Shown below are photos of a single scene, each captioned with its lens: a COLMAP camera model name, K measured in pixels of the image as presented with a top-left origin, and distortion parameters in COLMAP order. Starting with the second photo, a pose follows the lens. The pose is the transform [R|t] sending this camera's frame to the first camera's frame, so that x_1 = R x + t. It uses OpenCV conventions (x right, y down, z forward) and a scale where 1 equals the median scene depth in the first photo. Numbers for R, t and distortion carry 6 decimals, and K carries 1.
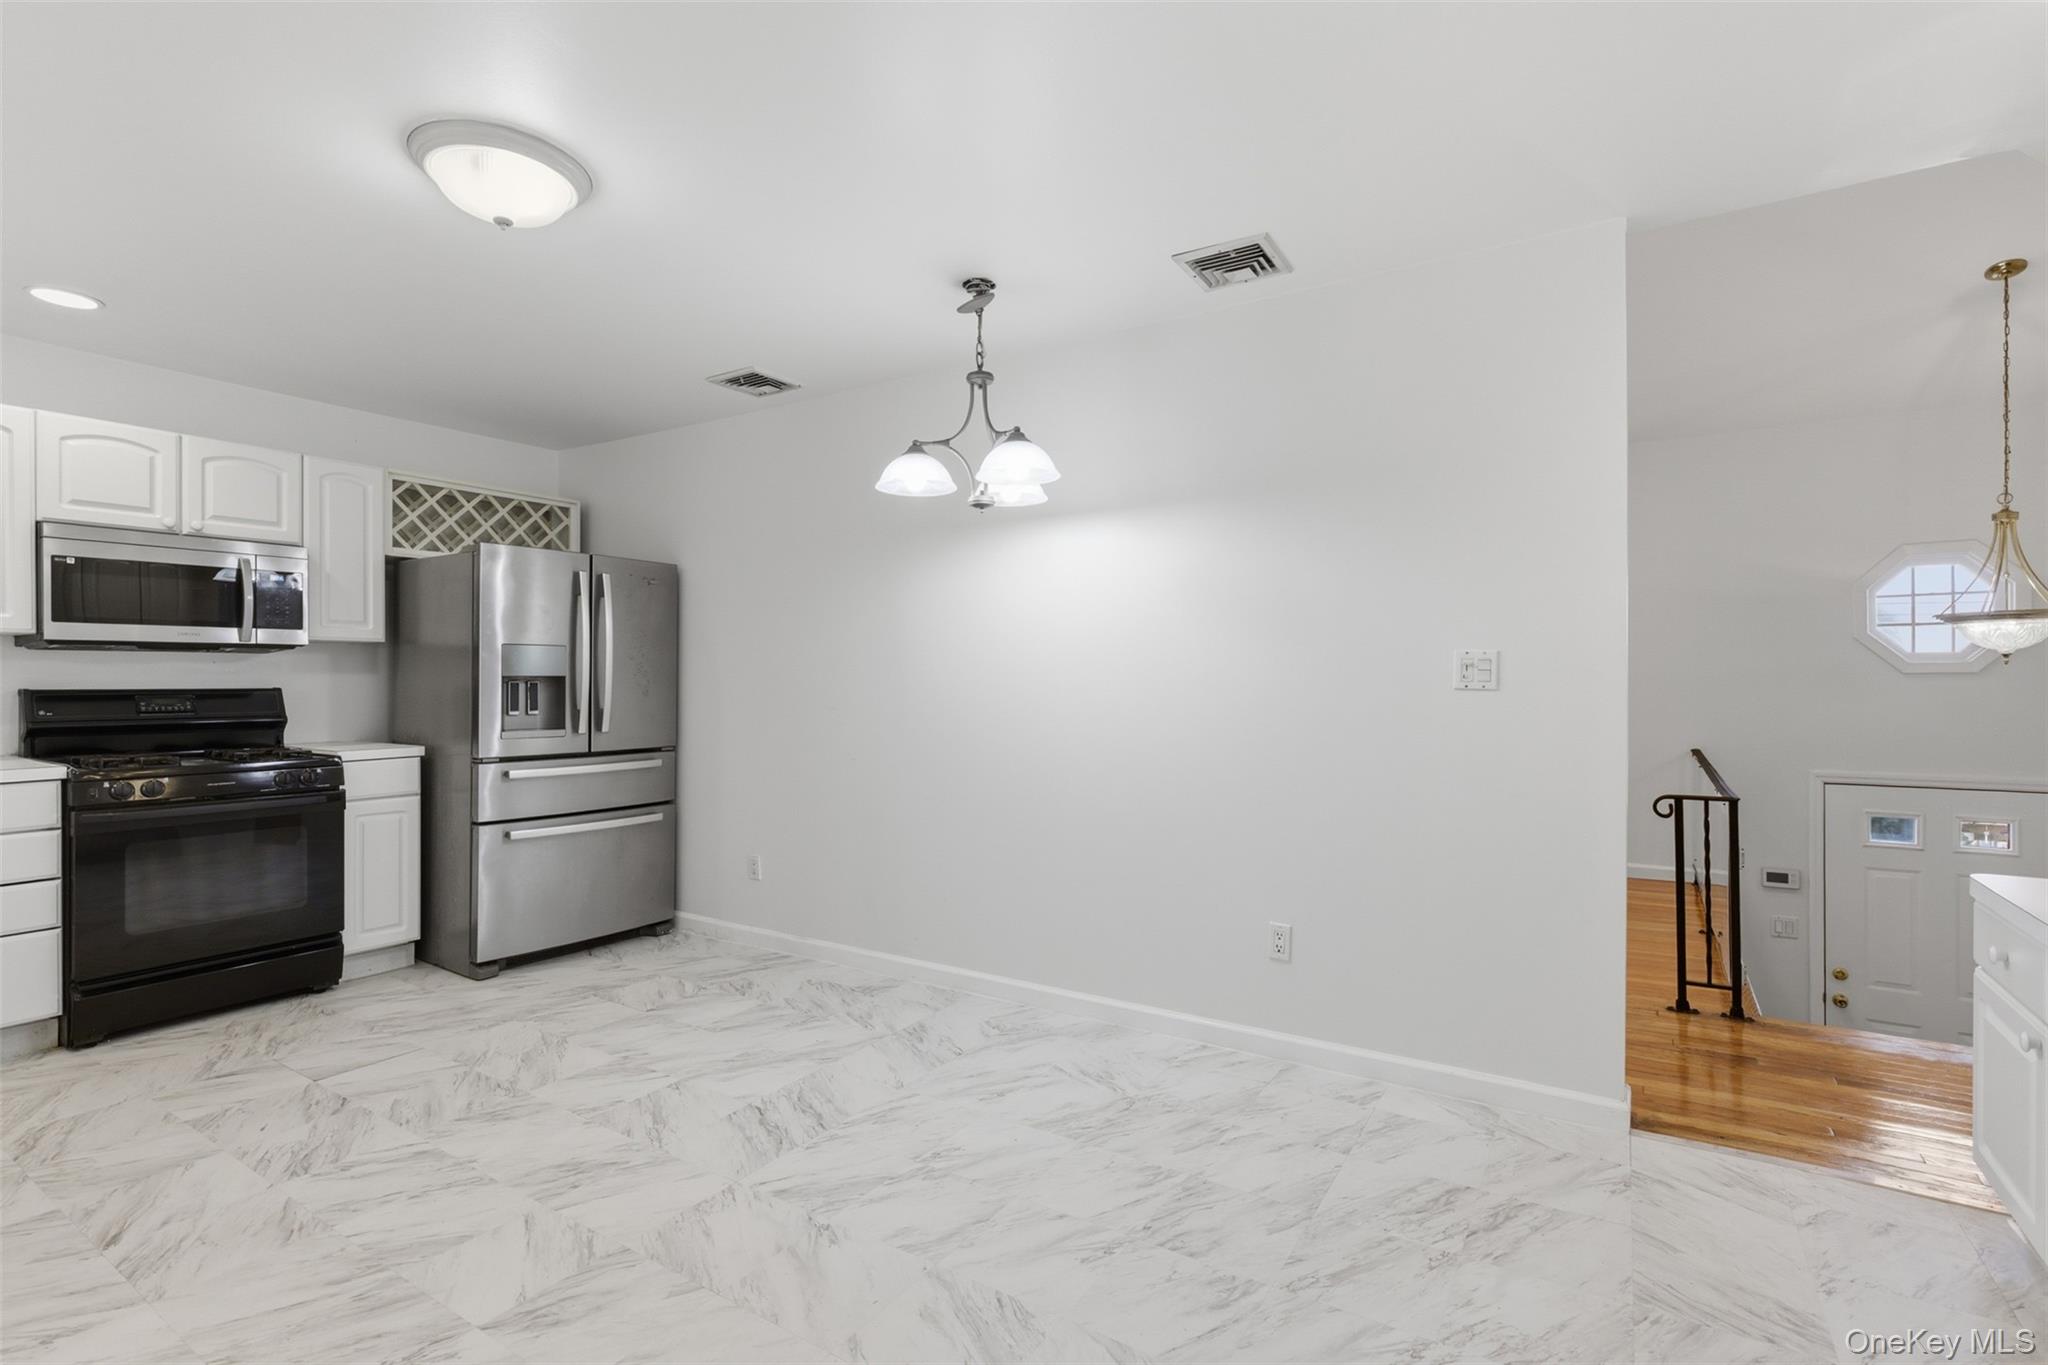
lens RADIAL K [[920.3, 0, 1030.0], [0, 920.3, 679.5], [0, 0, 1]] dist [-0.000775, 0.000100]
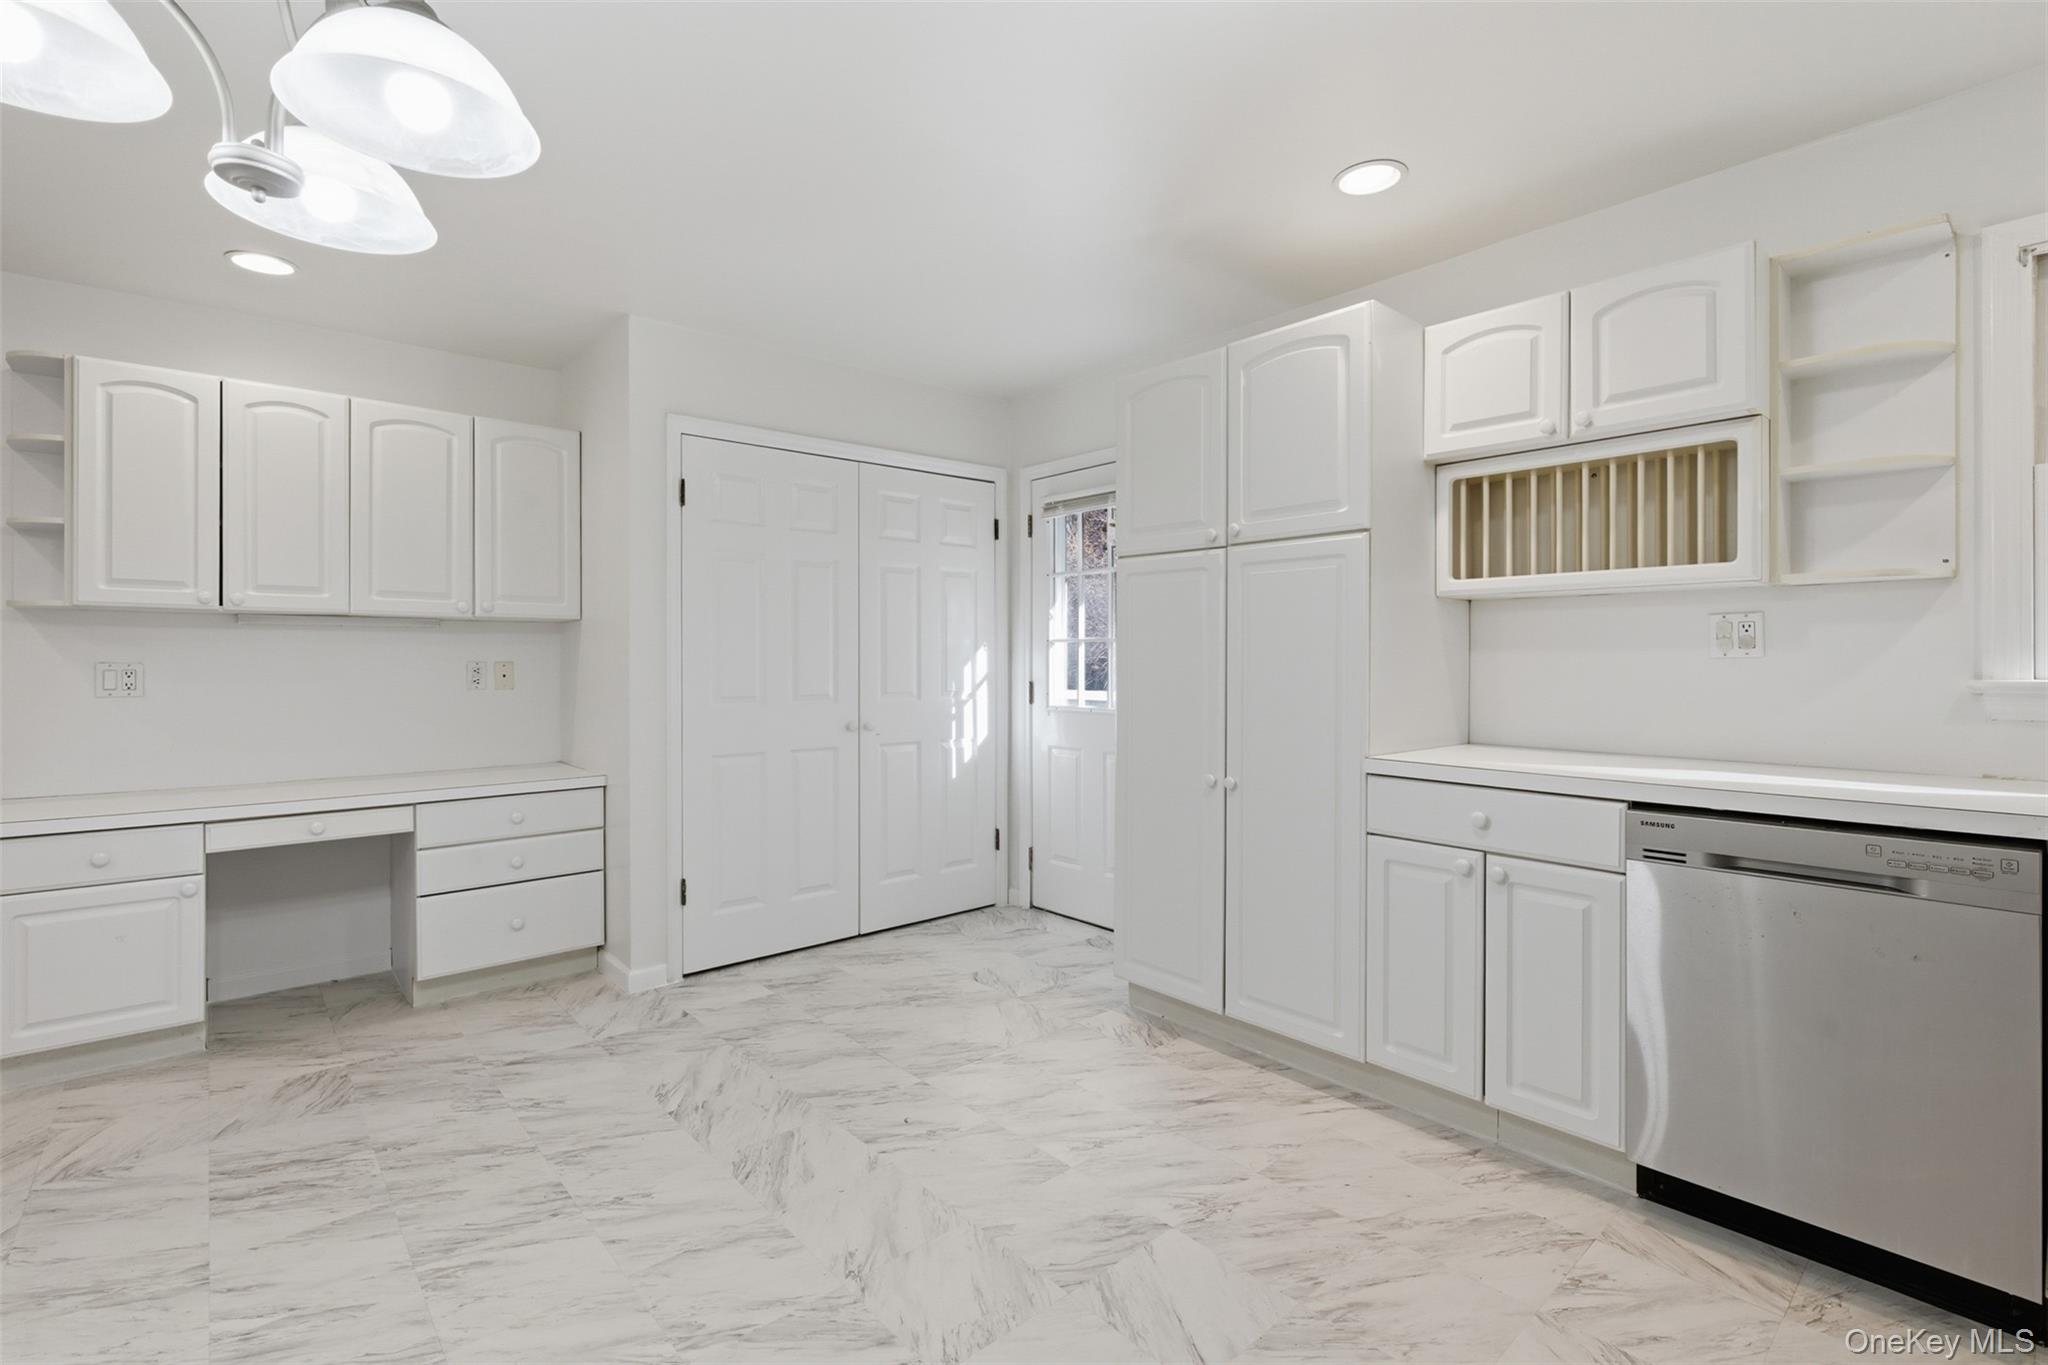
lens RADIAL K [[932.1, 0, 1033.0], [0, 932.1, 667.7], [0, 0, 1]] dist [-0.001827, 0.000128]
pose [[-0.959933, 0.005080, 0.280183, -0.451596], [0.007126, 0.999955, 0.006283, 0.007646], [-0.280139, 0.008028, -0.959926, 1.268161]]
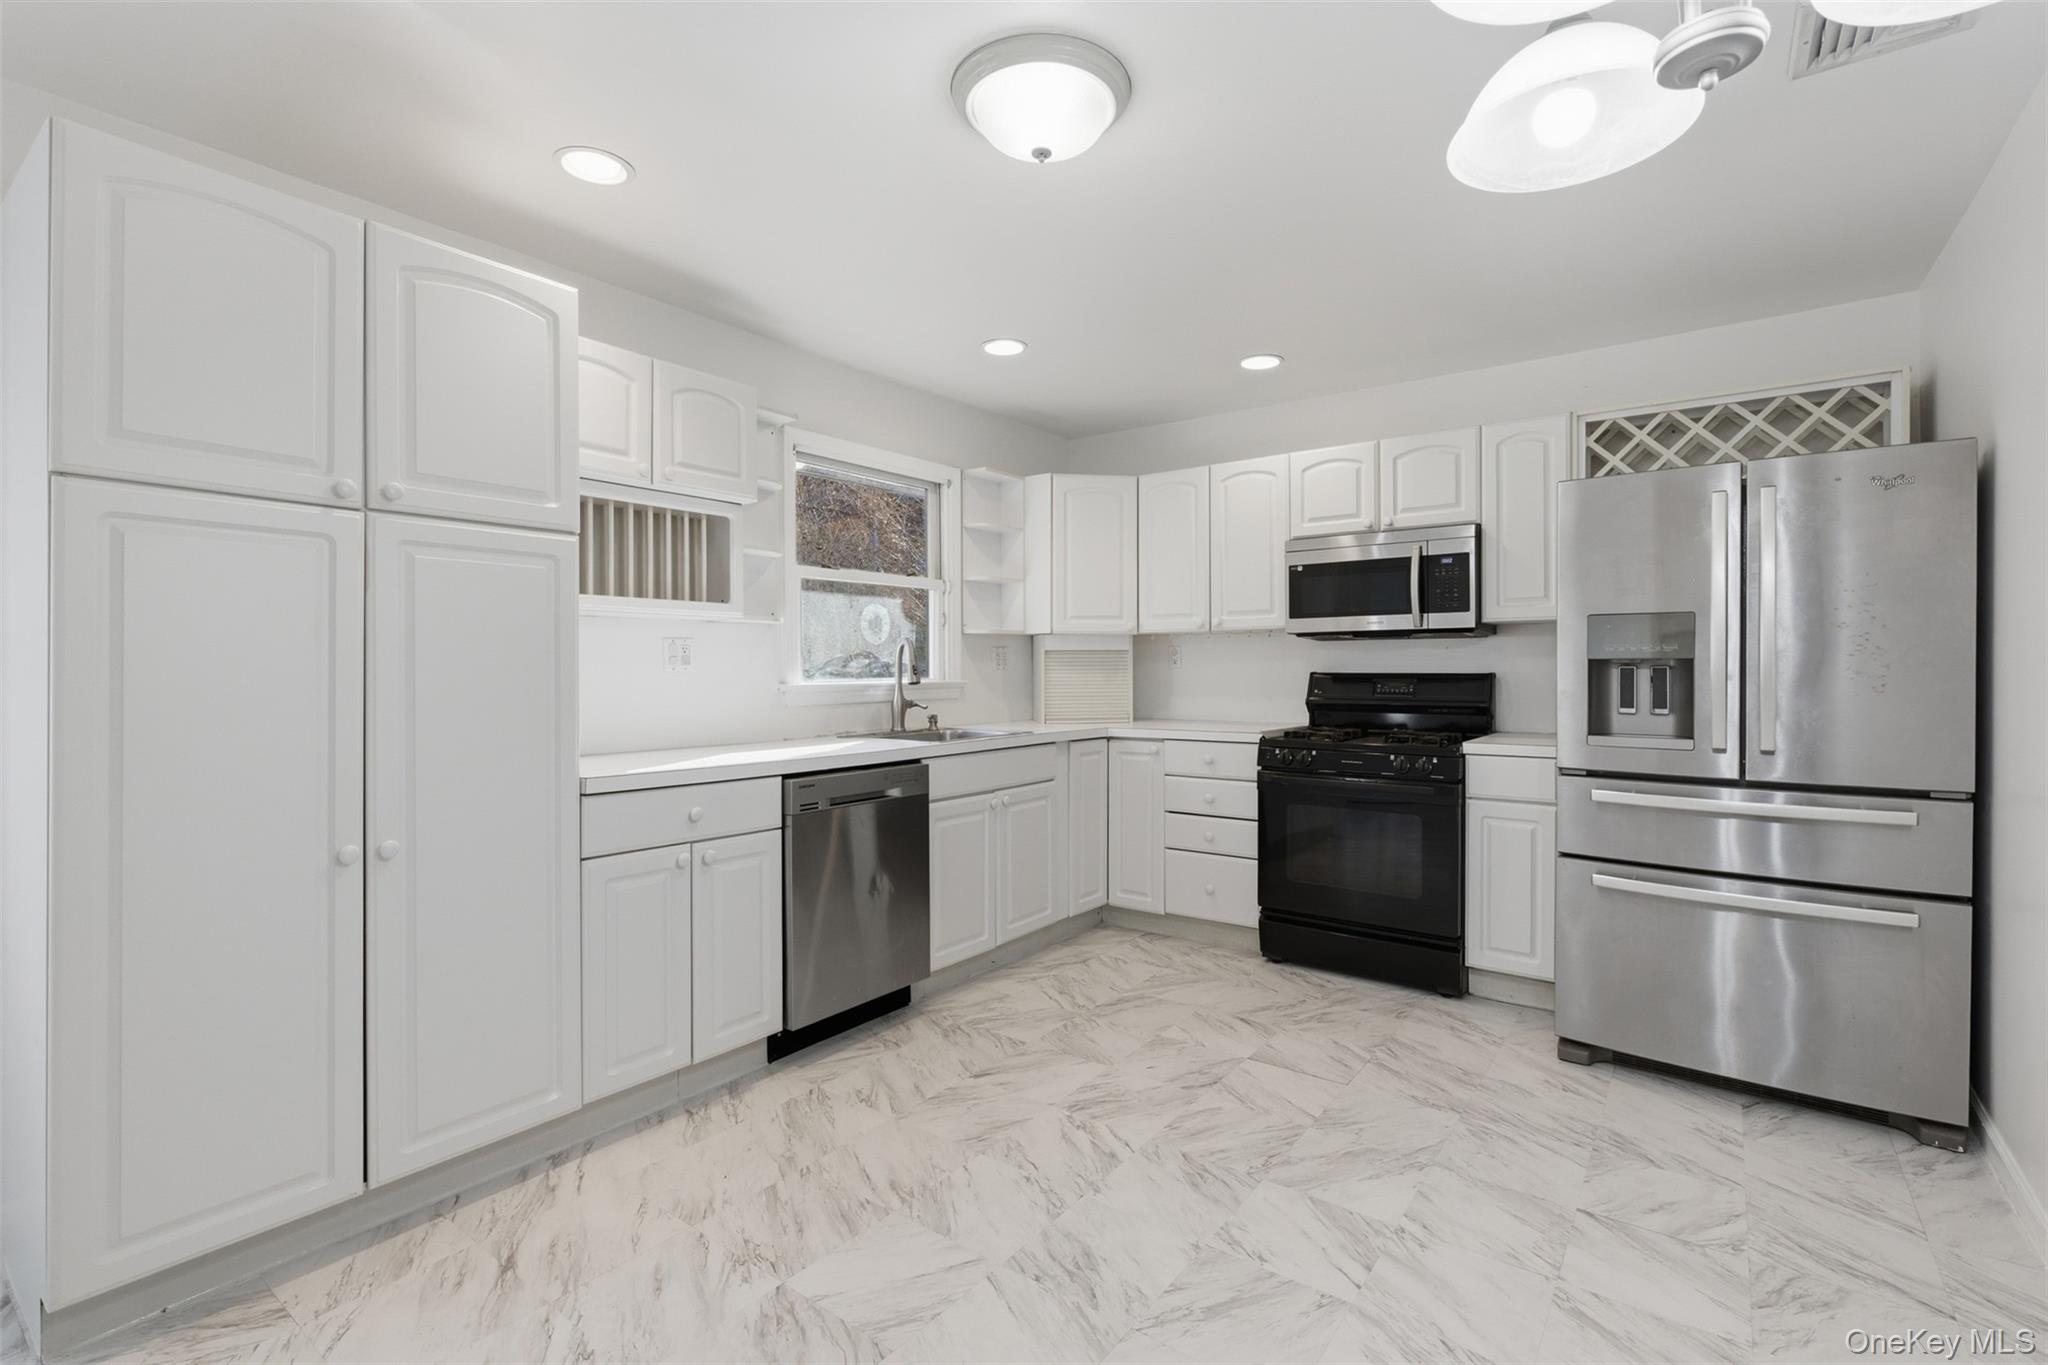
lens RADIAL K [[932.1, 0, 1033.0], [0, 932.1, 667.7], [0, 0, 1]] dist [-0.001827, 0.000128]
pose [[-0.067765, 0.001351, -0.997700, 0.257612], [0.000773, 0.999999, 0.001302, 0.002731], [0.997701, -0.000683, -0.067766, 0.805321]]
